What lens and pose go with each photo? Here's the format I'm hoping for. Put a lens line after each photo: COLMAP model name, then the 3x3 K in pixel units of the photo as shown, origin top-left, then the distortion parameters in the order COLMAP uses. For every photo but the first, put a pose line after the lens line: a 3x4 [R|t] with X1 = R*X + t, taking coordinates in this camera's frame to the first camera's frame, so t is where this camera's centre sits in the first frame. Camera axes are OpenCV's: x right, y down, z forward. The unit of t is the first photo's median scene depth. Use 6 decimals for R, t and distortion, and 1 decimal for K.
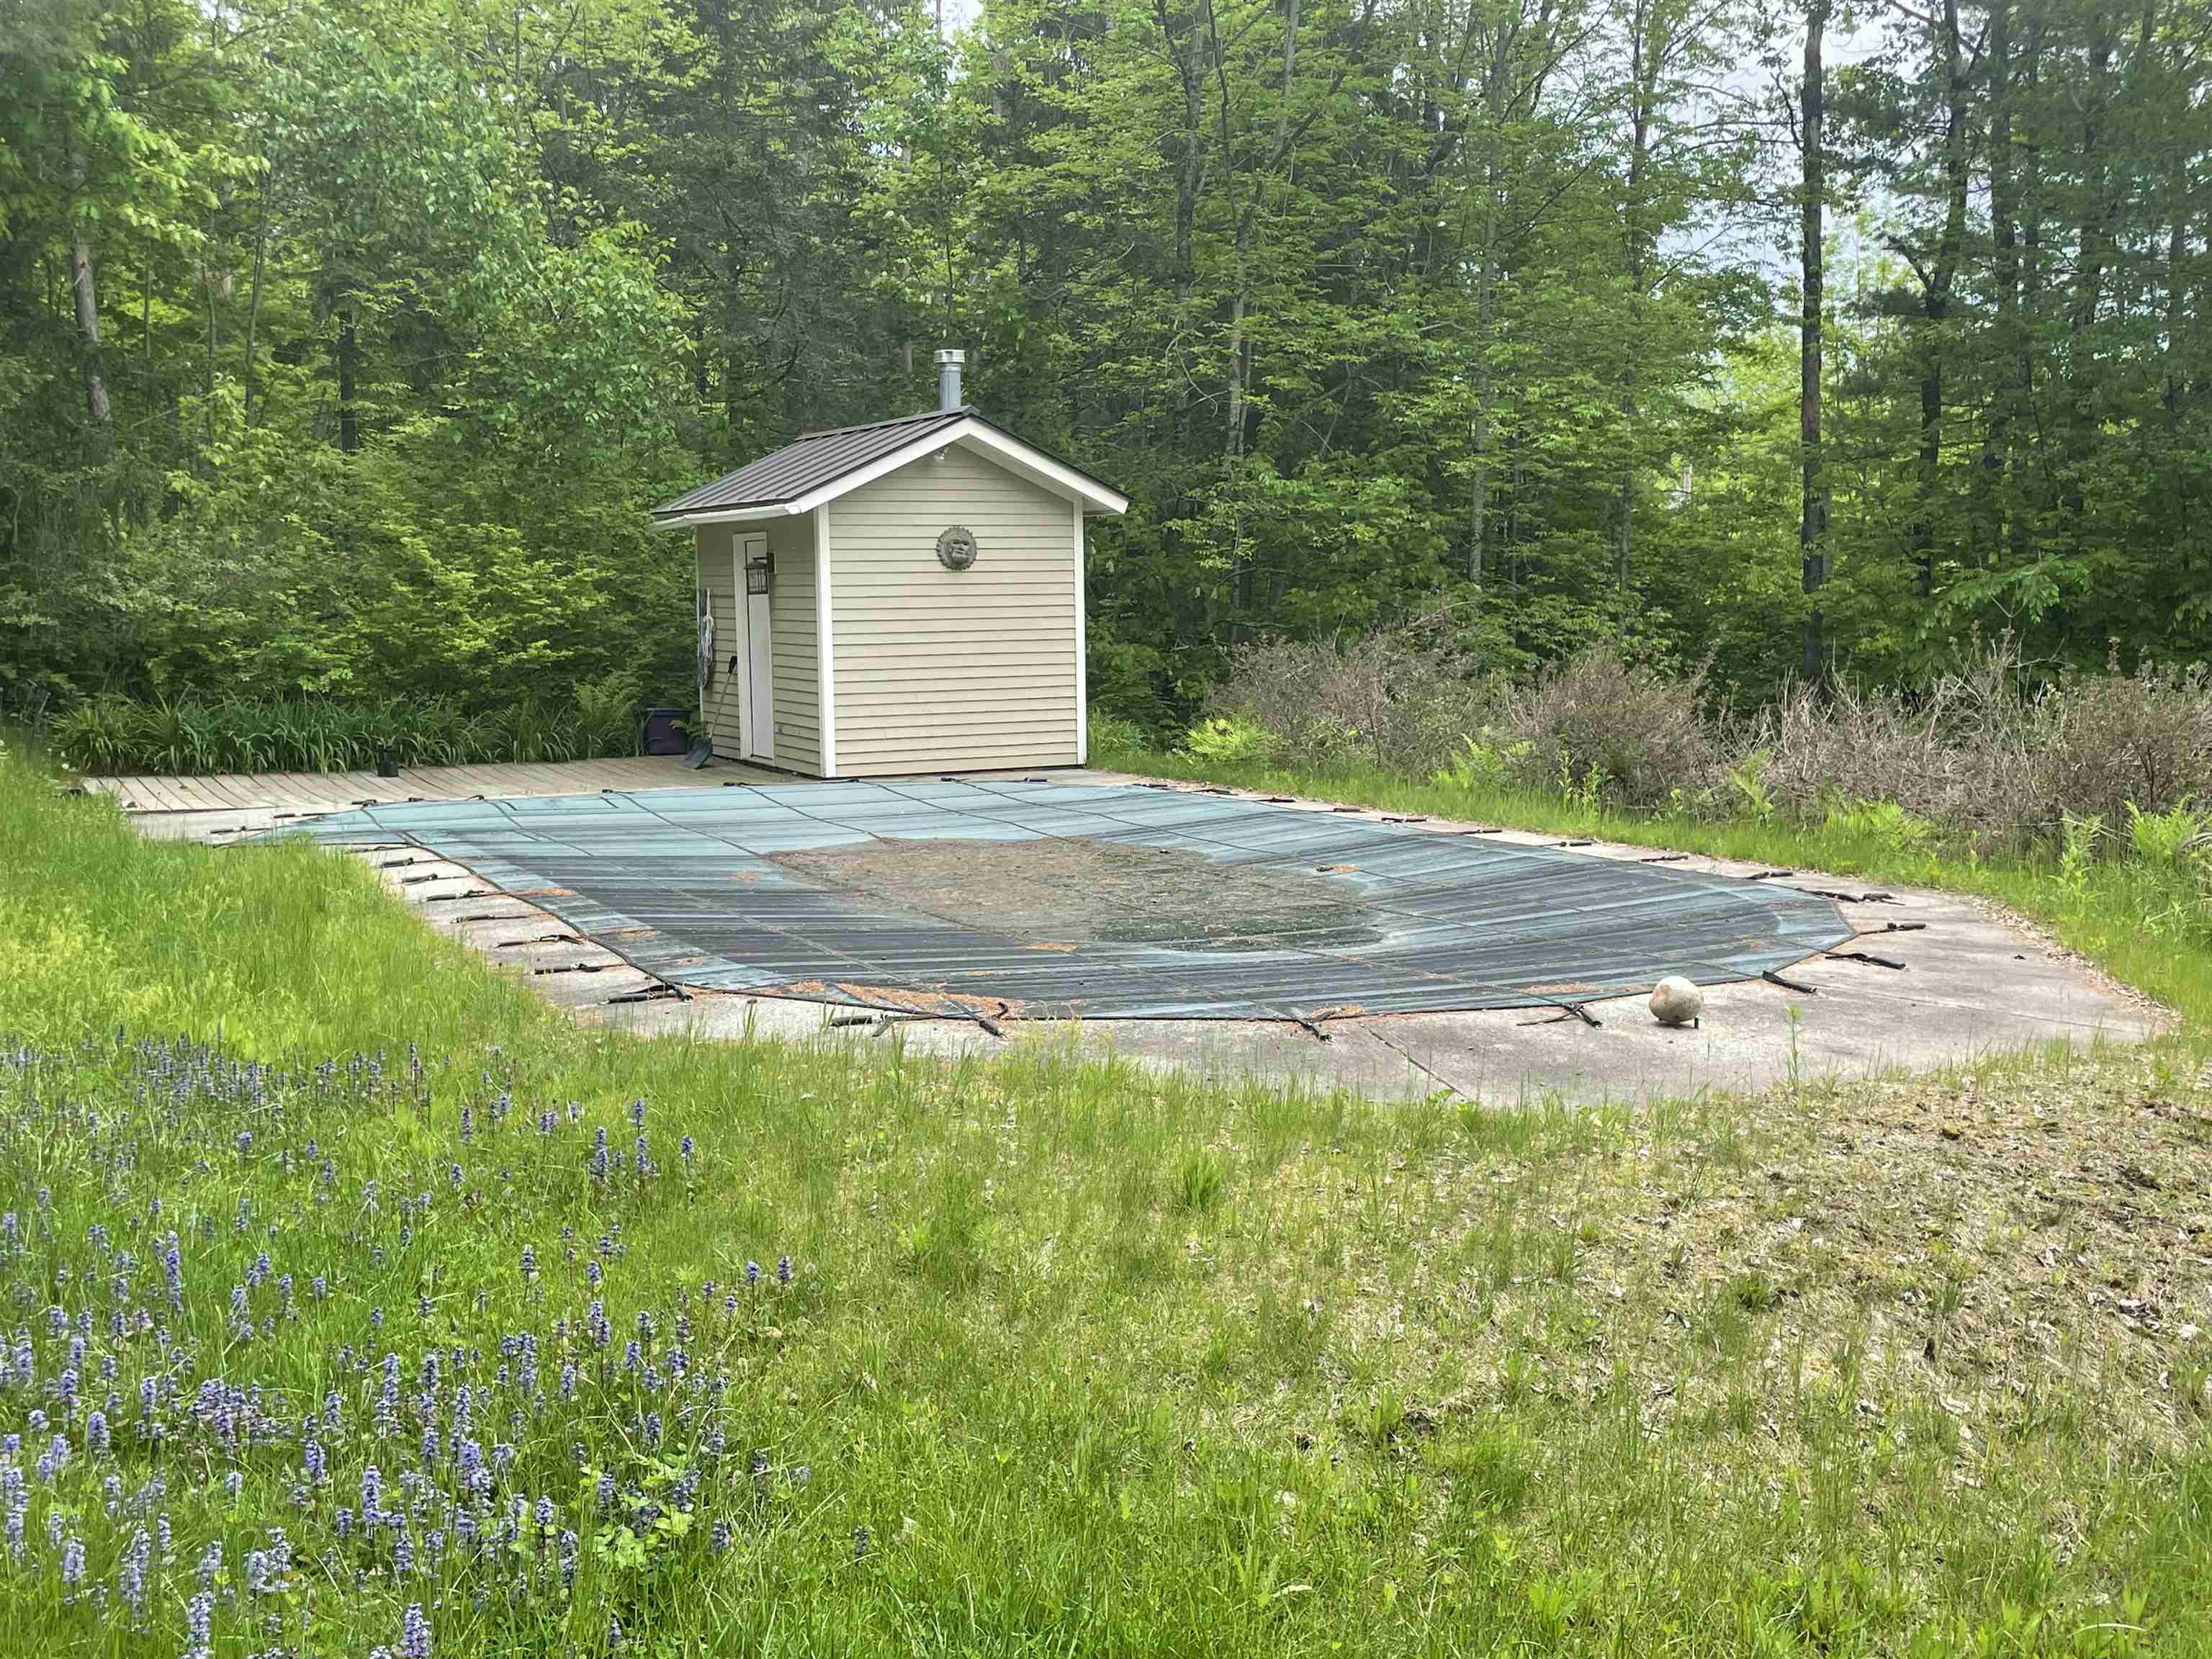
lens RADIAL K [[2340.0, 0, 1106.0], [0, 2340.0, 829.5], [0, 0, 1]] dist [0.074901, -0.005895]
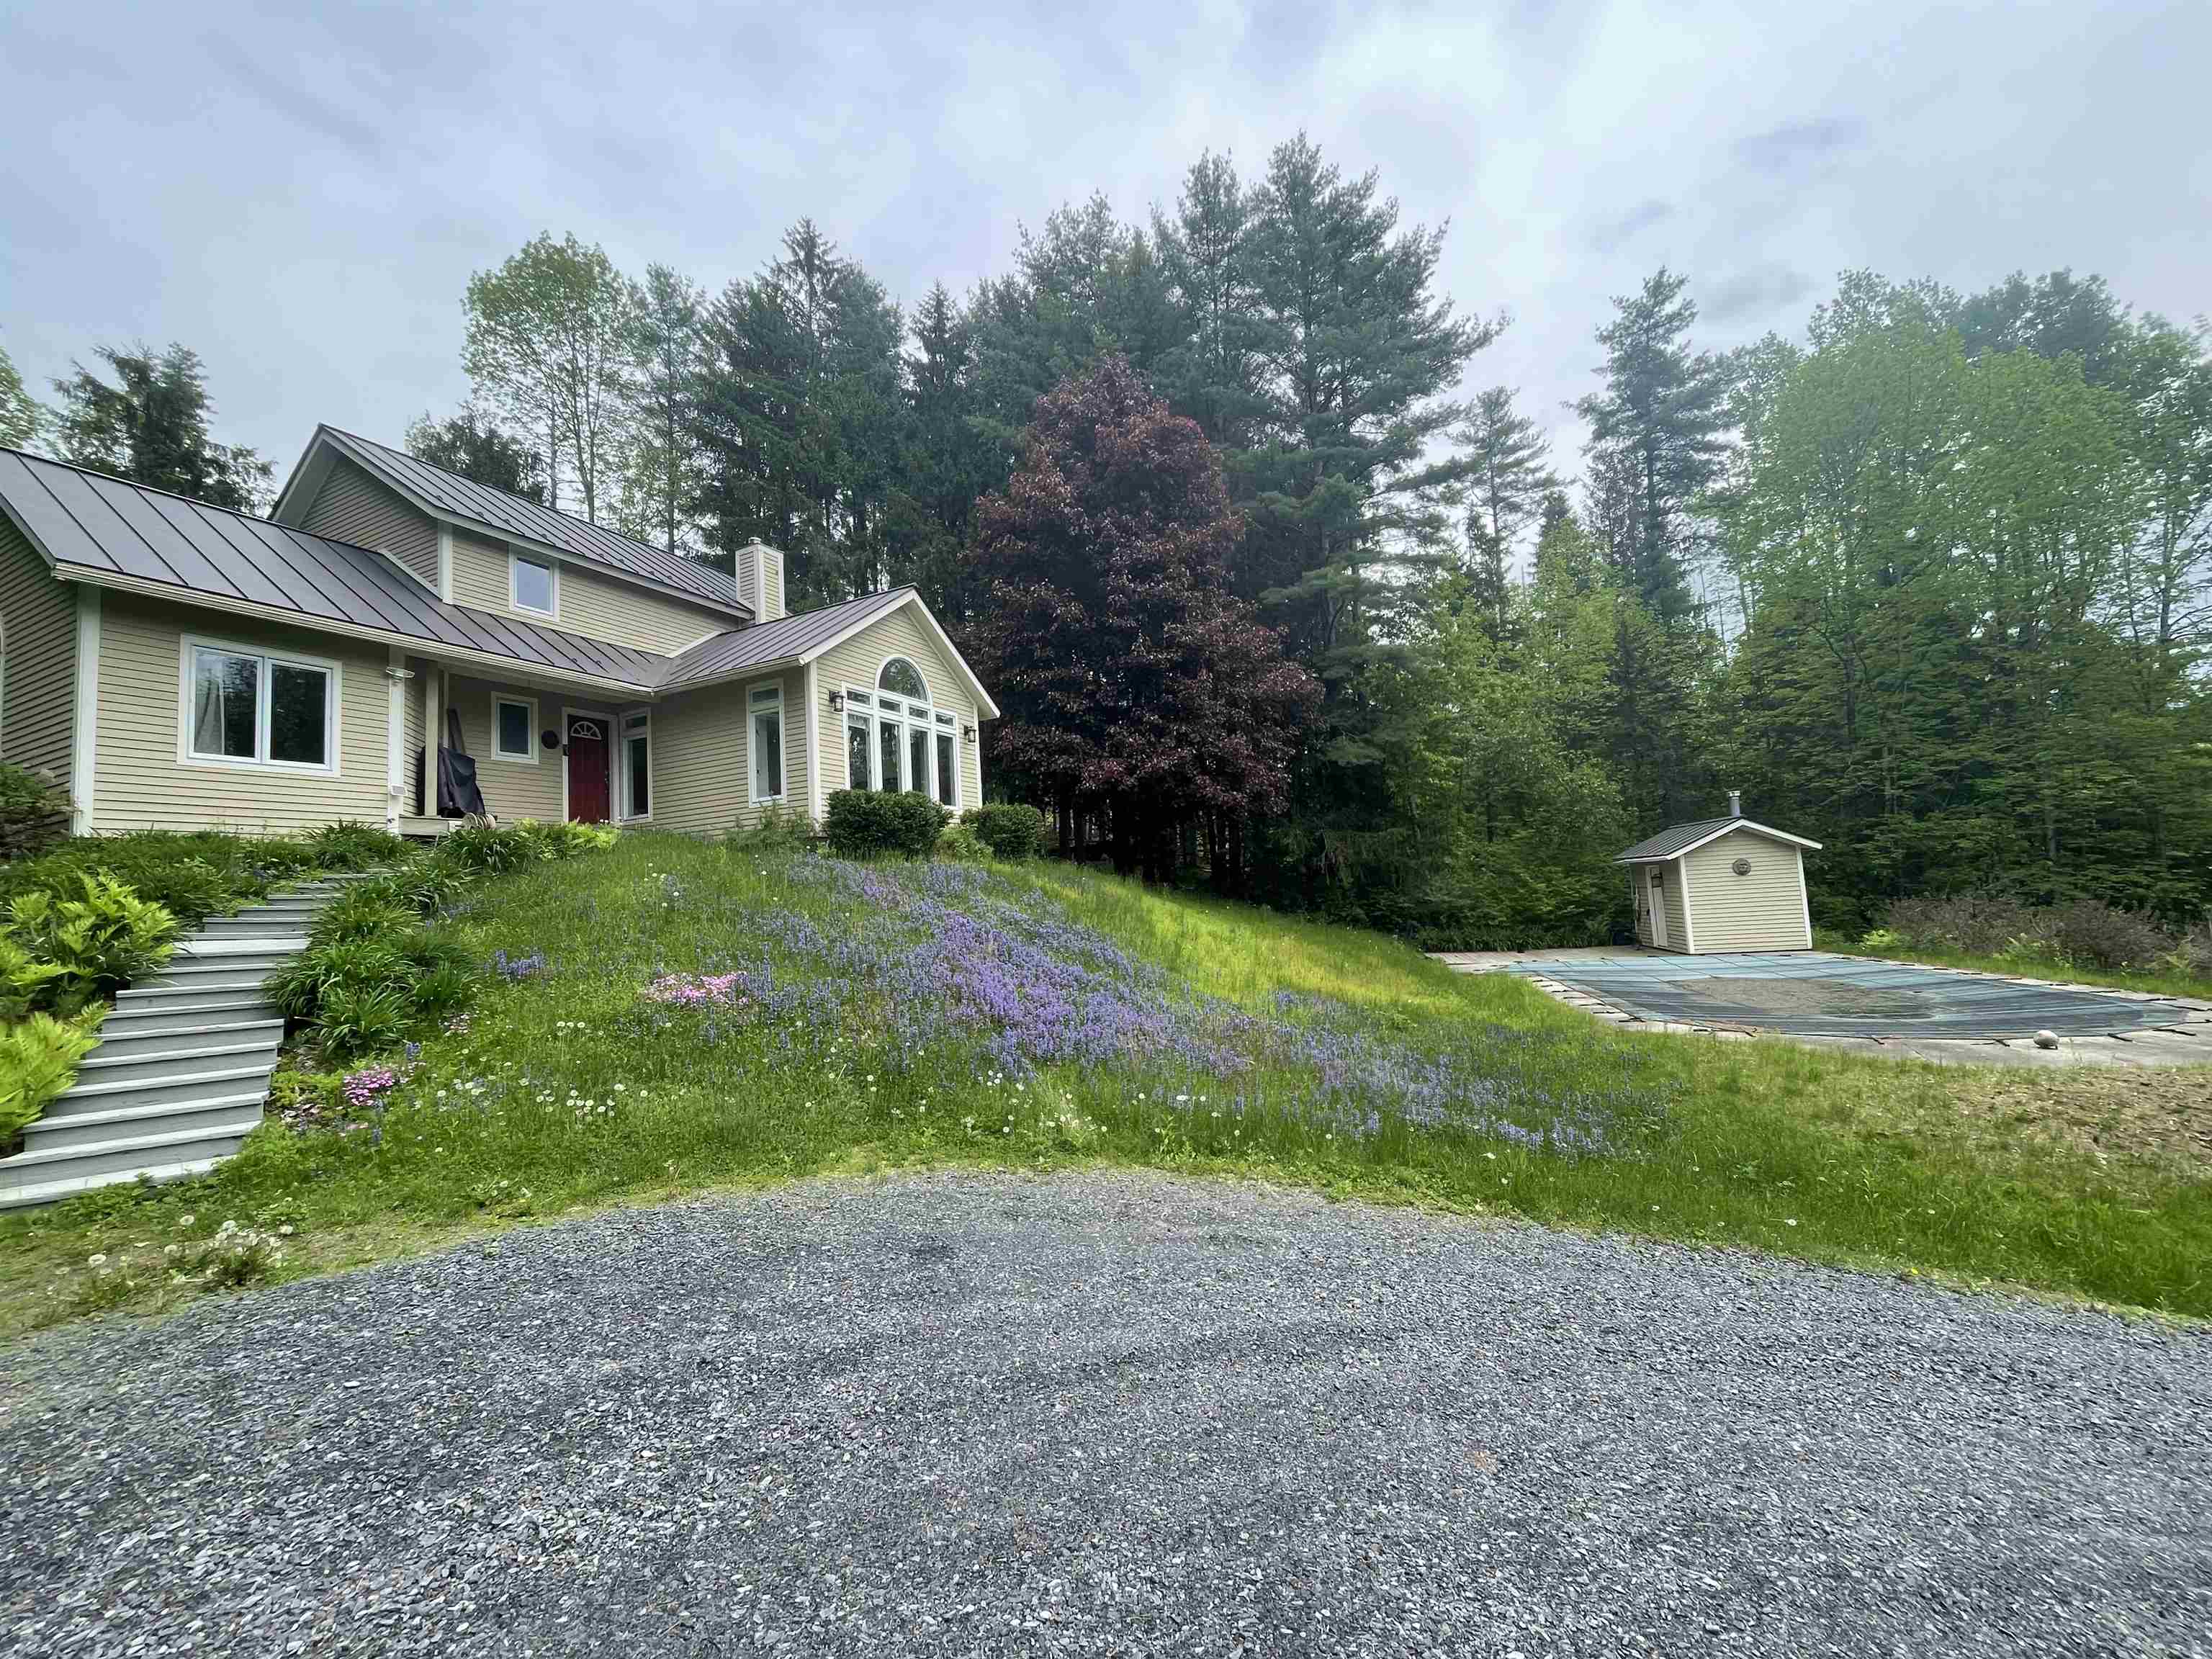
lens RADIAL K [[885.6, 0, 1106.0], [0, 885.6, 829.5], [0, 0, 1]] dist [-0.004477, -0.000585]
pose [[0.762675, -0.084409, -0.641251, 0.035219], [-0.016866, 0.988515, -0.150179, 0.000677], [0.646562, 0.125354, 0.752492, -0.244883]]
